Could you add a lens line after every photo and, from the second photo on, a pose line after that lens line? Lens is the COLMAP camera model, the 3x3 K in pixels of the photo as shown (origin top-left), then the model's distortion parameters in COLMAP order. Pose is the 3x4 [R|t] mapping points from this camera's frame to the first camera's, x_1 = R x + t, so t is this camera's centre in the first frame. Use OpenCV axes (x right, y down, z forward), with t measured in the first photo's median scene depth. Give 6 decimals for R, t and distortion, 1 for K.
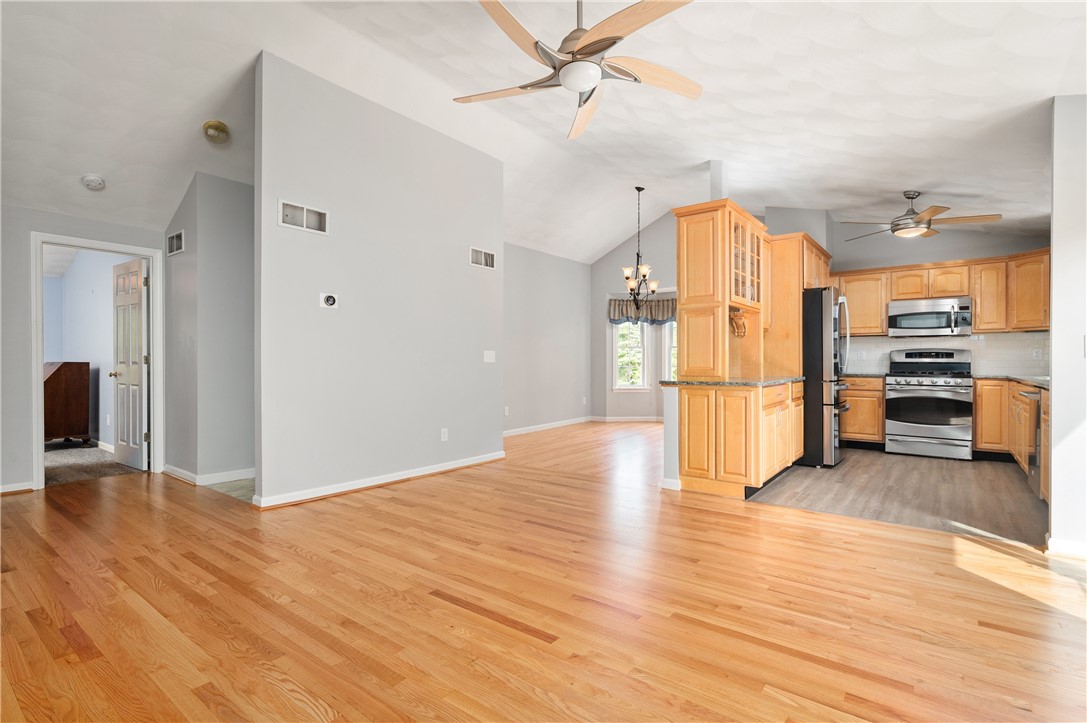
lens RADIAL K [[523.7, 0, 538.4], [0, 523.7, 359.8], [0, 0, 1]] dist [0.004940, -0.000352]
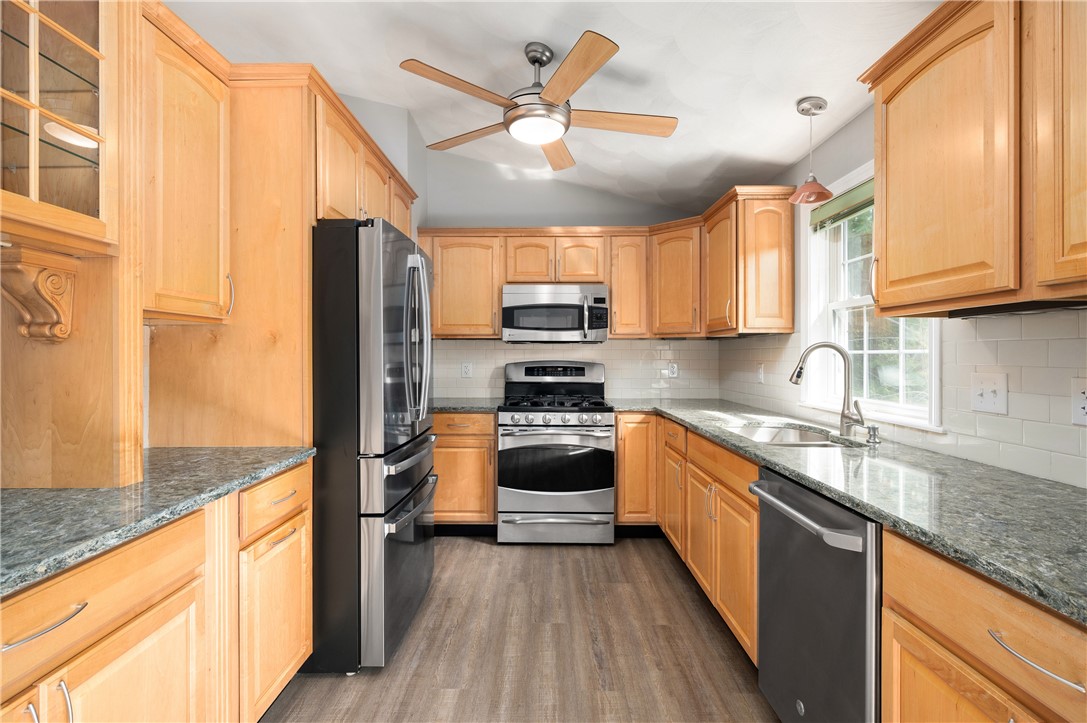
lens RADIAL K [[494.8, 0, 540.9], [0, 494.8, 358.4], [0, 0, 1]] dist [-0.002153, -0.000018]
pose [[0.793440, -0.006117, 0.608617, 0.355249], [0.000865, 0.999960, 0.008922, -0.030188], [-0.608648, -0.006552, 0.793414, 0.520948]]
